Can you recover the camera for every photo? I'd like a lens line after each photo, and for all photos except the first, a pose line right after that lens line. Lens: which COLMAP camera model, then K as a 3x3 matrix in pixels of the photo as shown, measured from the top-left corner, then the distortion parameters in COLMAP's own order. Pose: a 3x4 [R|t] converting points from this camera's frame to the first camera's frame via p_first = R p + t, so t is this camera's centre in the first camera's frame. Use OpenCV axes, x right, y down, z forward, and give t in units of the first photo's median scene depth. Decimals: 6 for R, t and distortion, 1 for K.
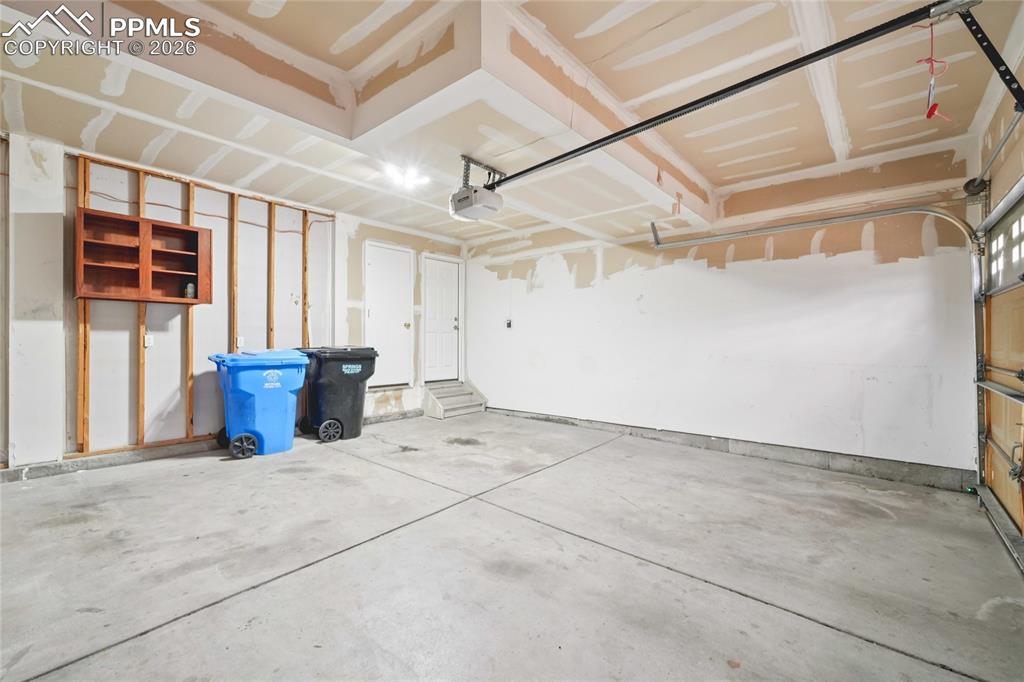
lens RADIAL K [[434.0, 0, 511.6], [0, 434.0, 339.5], [0, 0, 1]] dist [-0.005562, 0.002887]
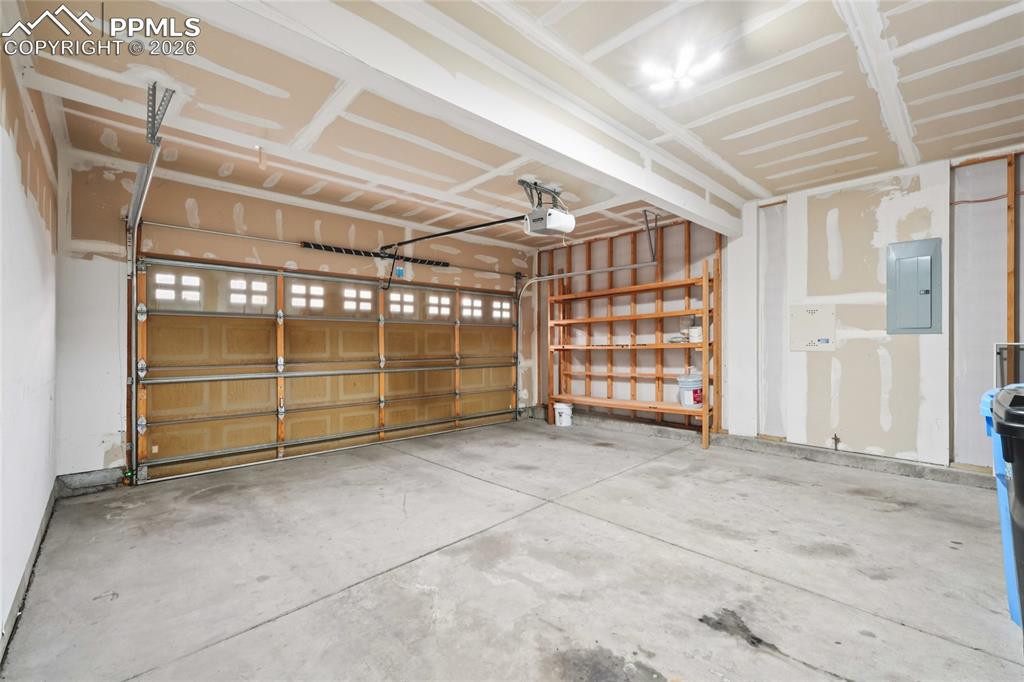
lens RADIAL K [[434.0, 0, 512.5], [0, 434.0, 342.0], [0, 0, 1]] dist [-0.005562, 0.002887]
pose [[-0.994072, -0.003690, 0.108663, -0.112164], [-0.004178, 0.999982, -0.004270, -0.013193], [-0.108645, -0.004699, -0.994069, 2.079859]]
